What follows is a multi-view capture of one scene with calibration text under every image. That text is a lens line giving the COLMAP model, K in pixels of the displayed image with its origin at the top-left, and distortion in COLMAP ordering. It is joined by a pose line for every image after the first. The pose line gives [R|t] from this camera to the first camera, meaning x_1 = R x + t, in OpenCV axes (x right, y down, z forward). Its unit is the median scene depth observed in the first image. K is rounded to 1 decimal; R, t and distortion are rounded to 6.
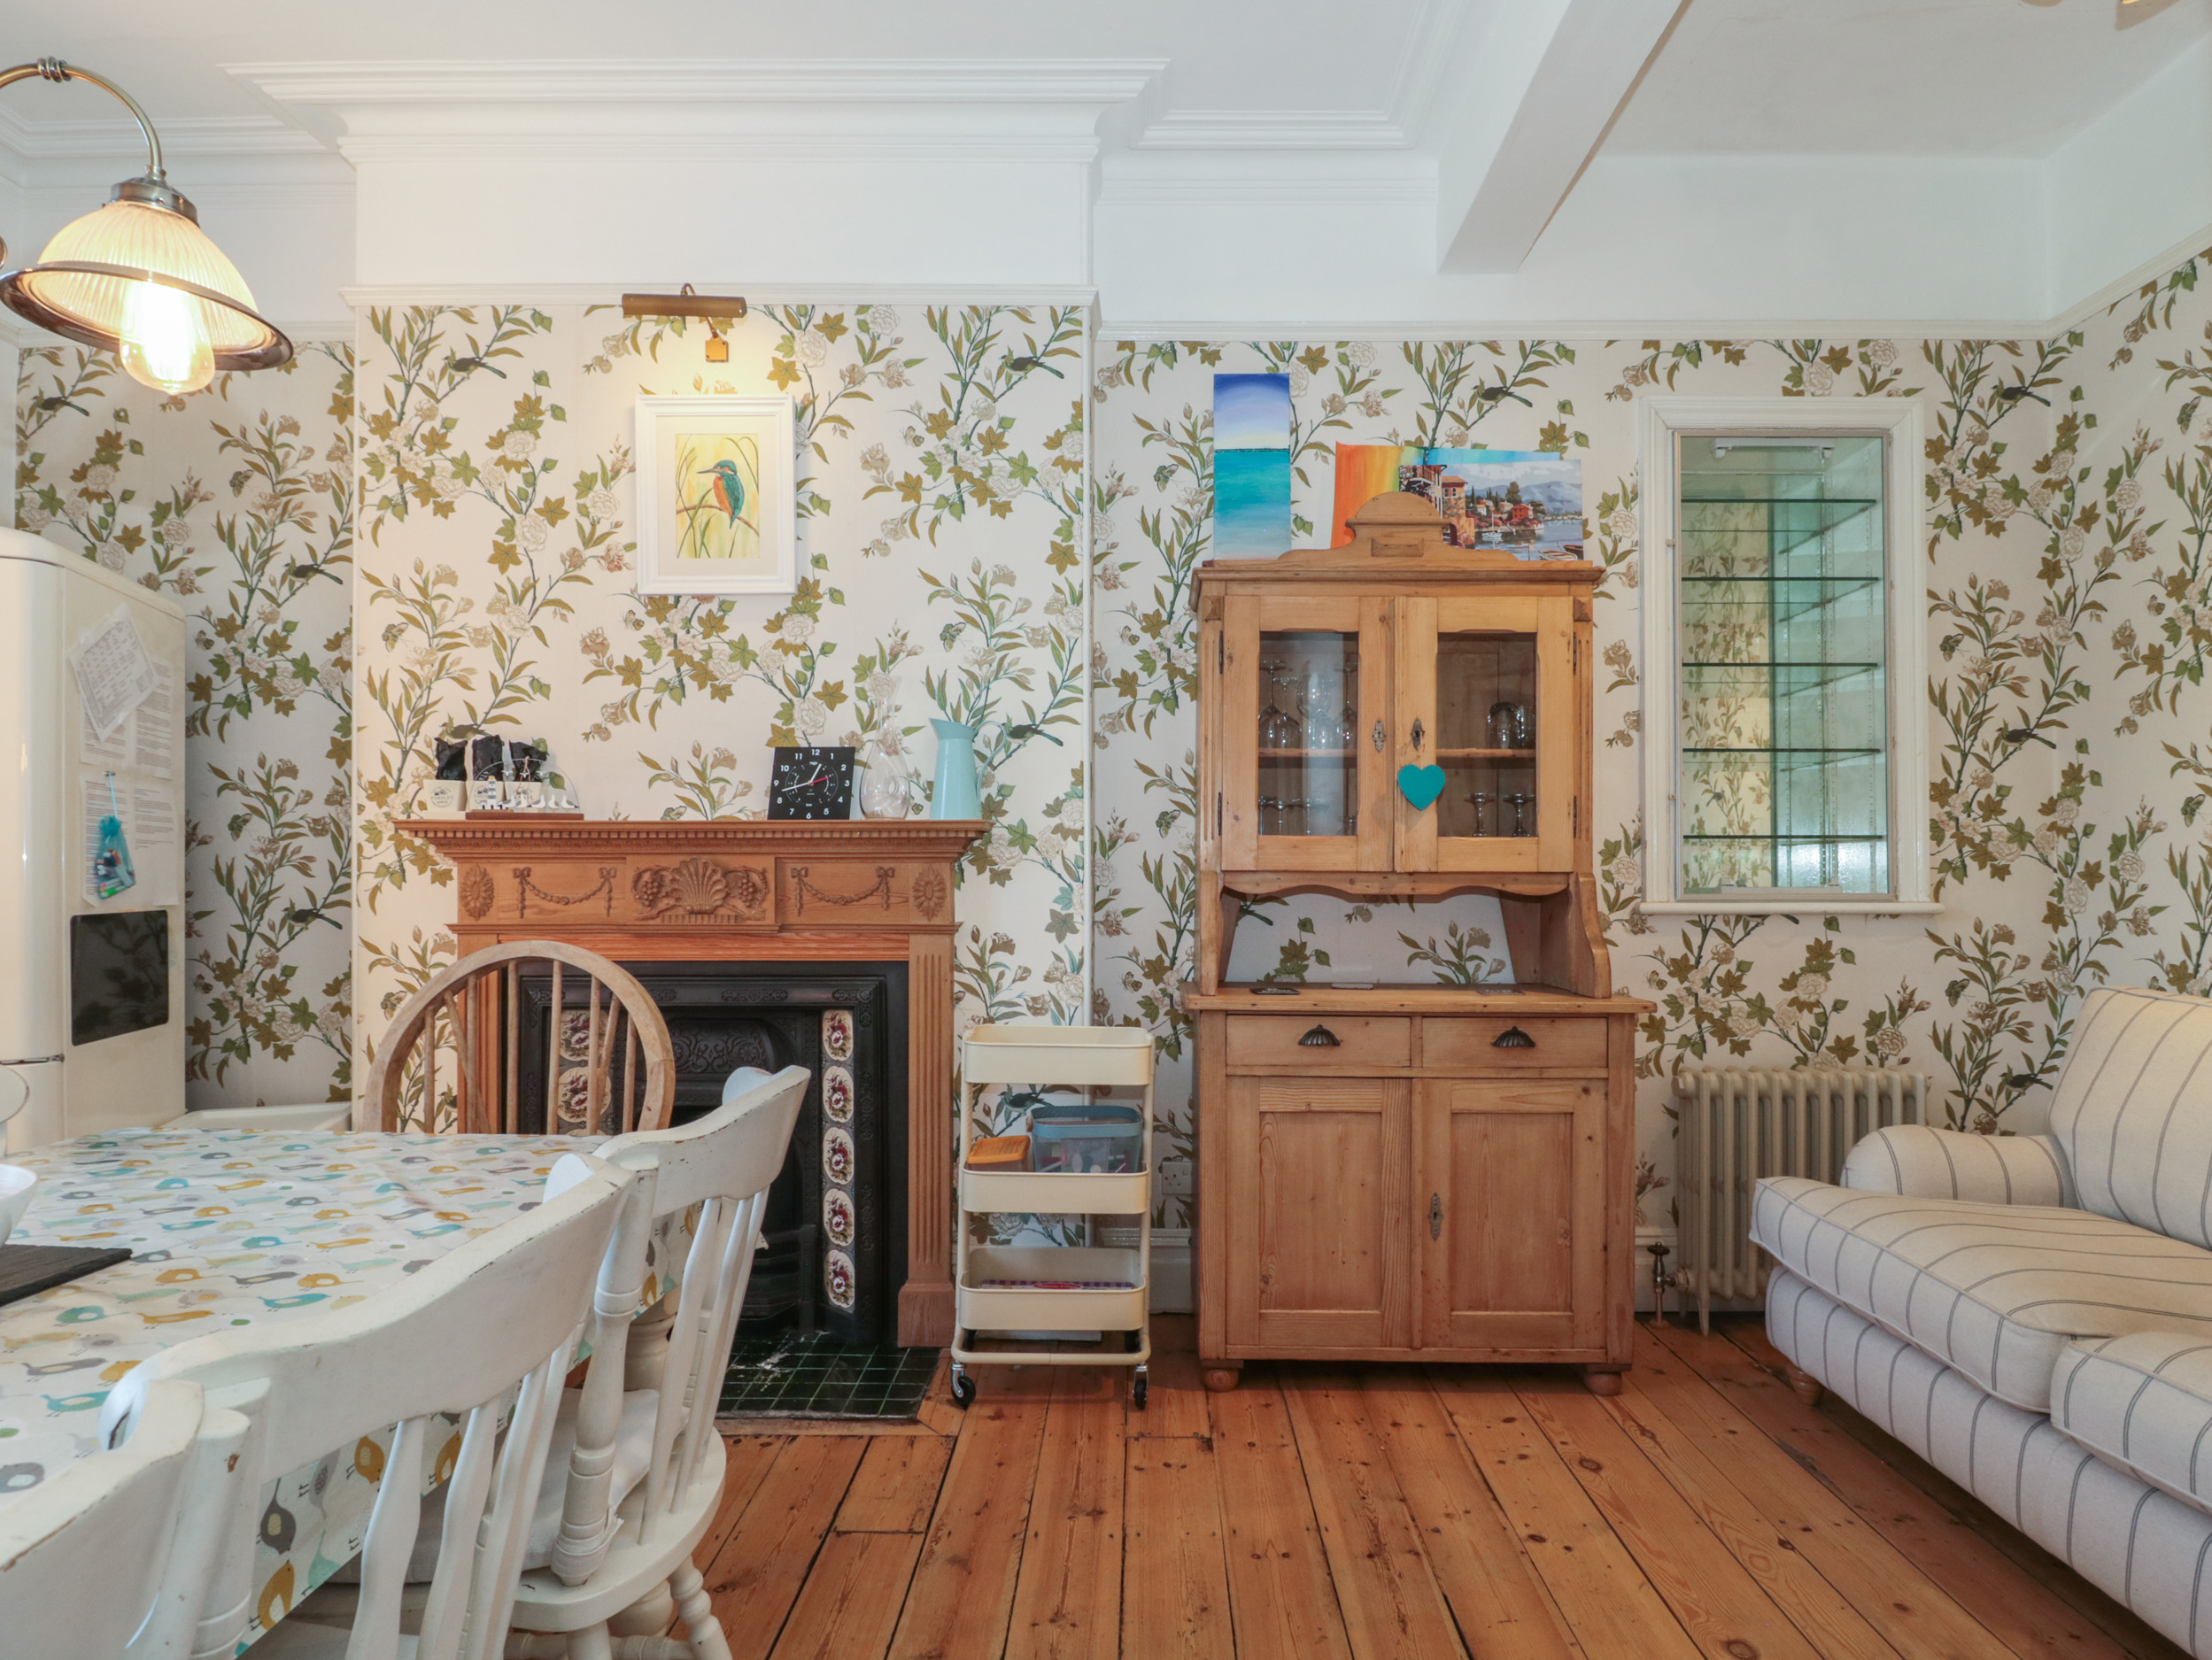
lens RADIAL K [[1180.6, 0, 1117.2], [0, 1180.6, 876.4], [0, 0, 1]] dist [0.001137, -0.012229]
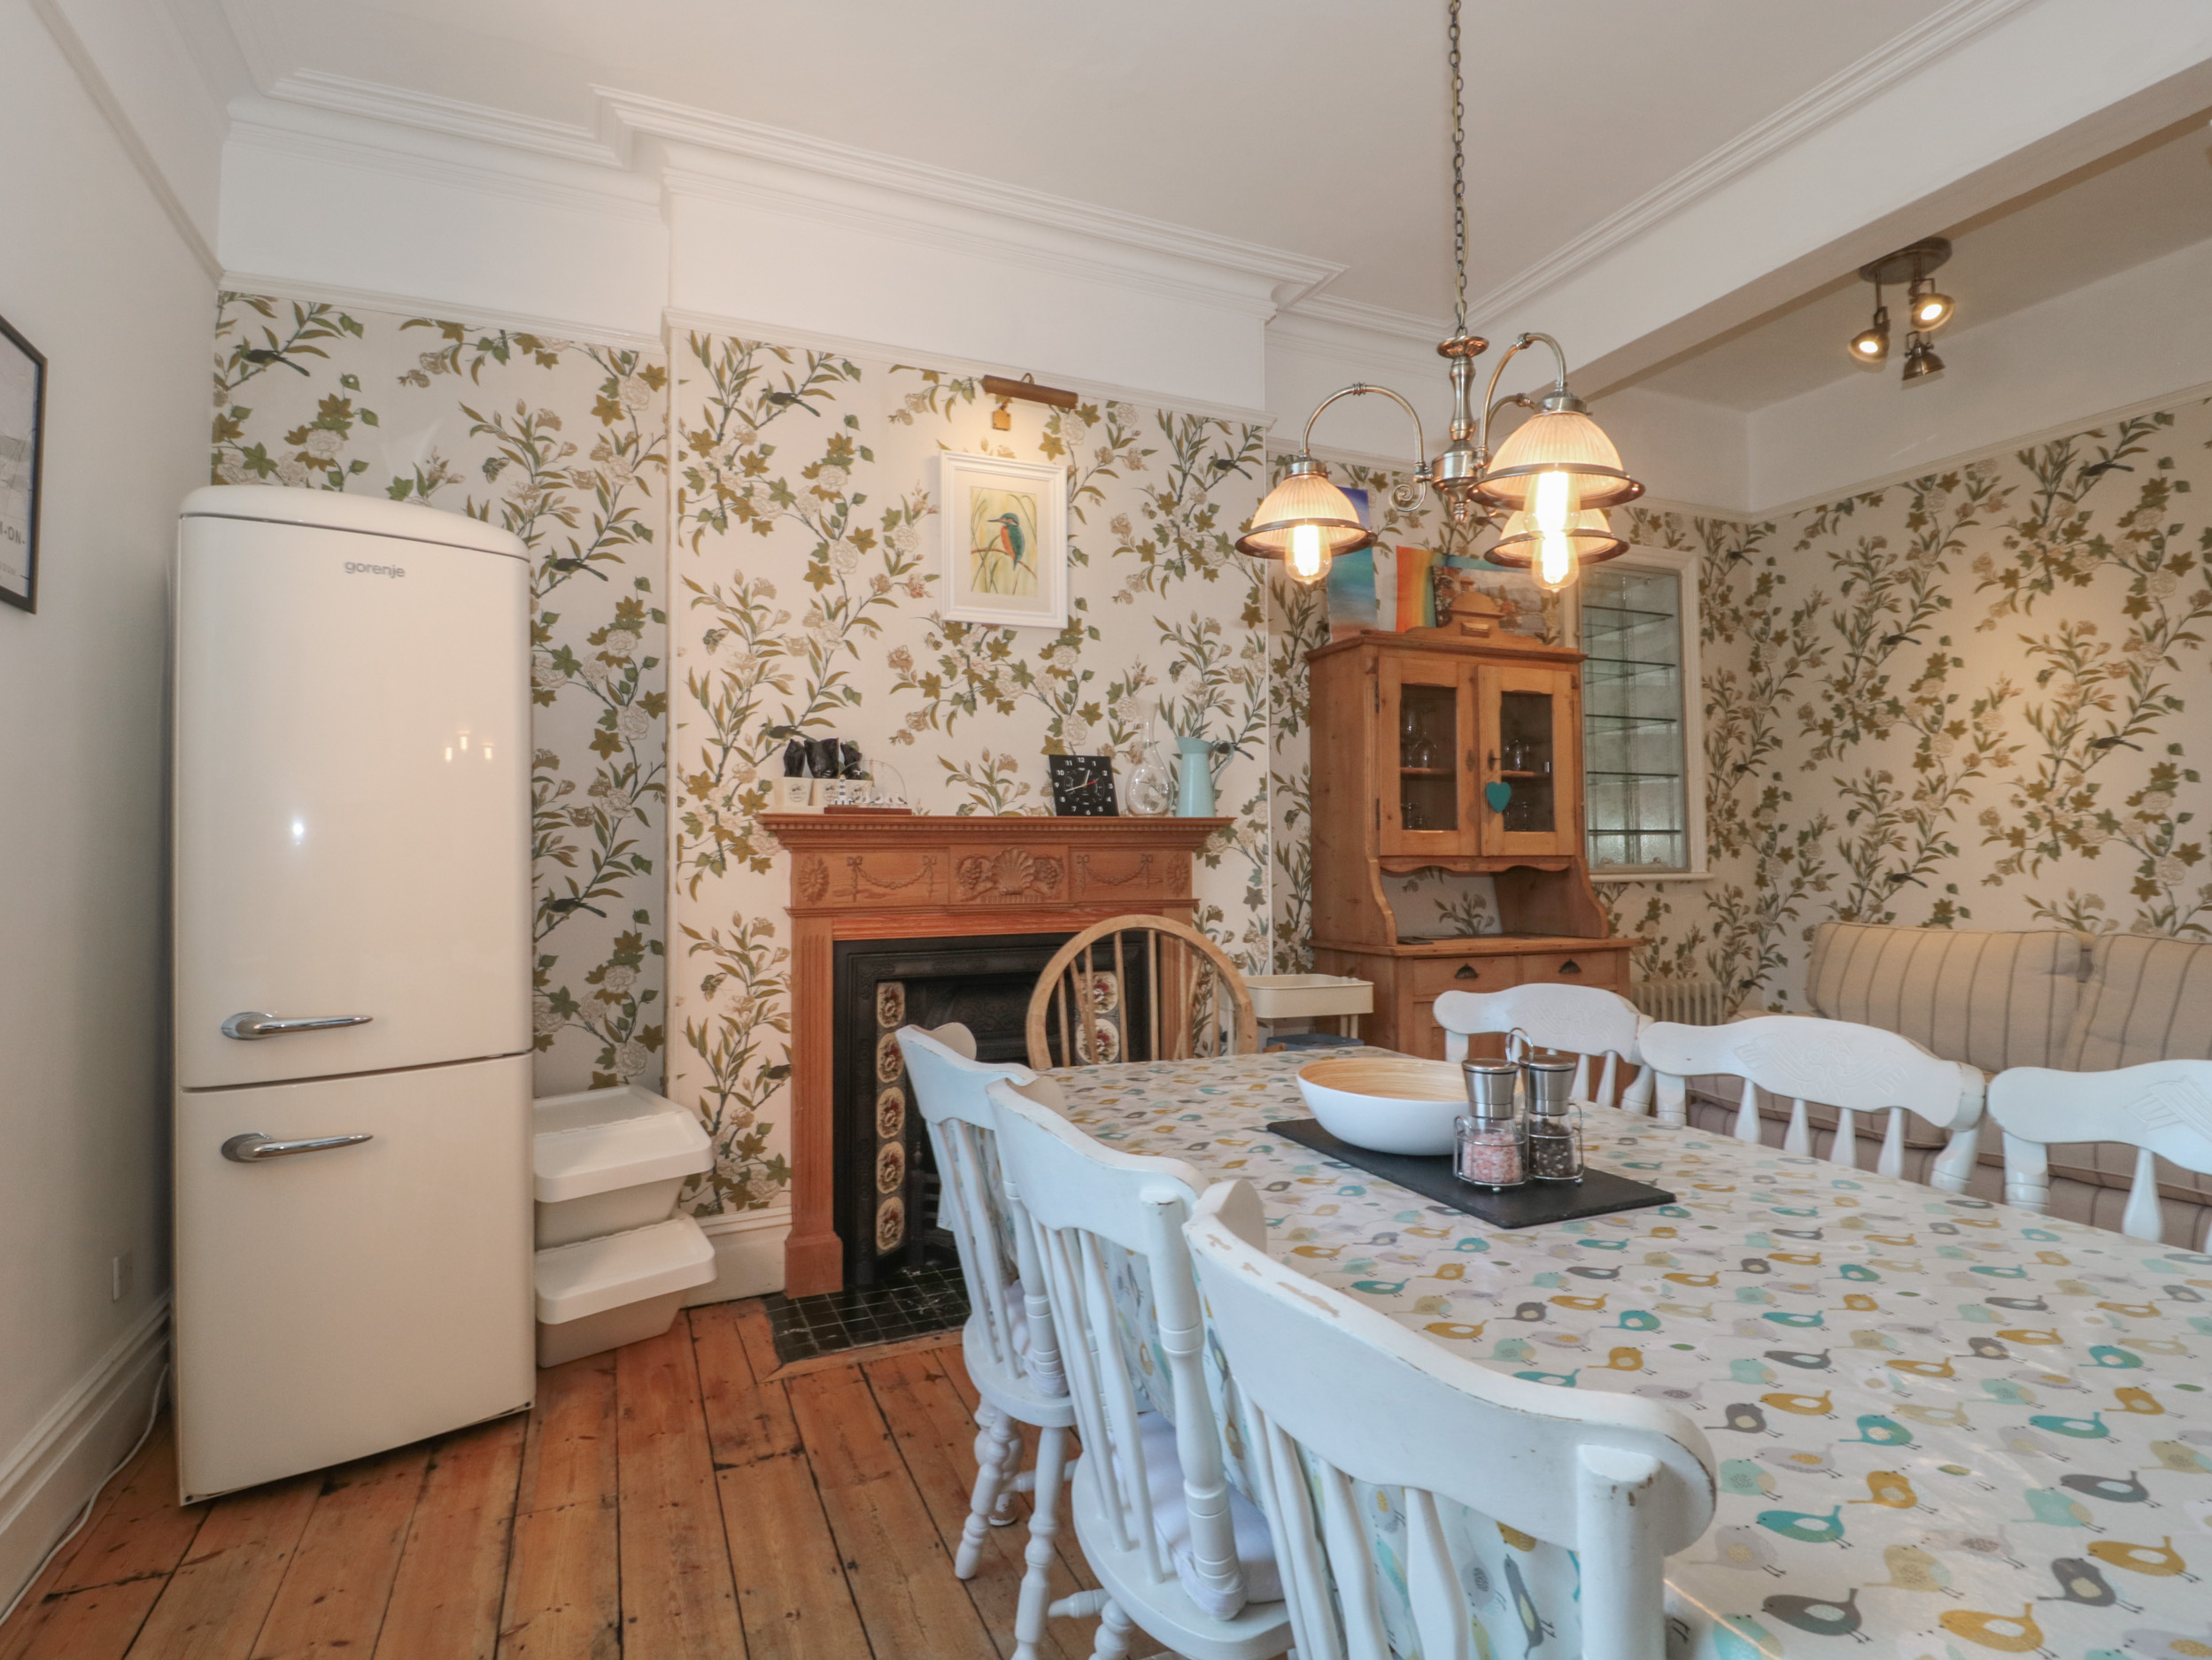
lens RADIAL K [[1153.3, 0, 1109.2], [0, 1153.3, 821.4], [0, 0, 1]] dist [0.001994, -0.016425]
pose [[0.915595, 0.006294, 0.402052, -0.704146], [0.005039, 0.999619, -0.027124, -0.009567], [-0.402070, 0.026860, 0.915215, -0.096732]]
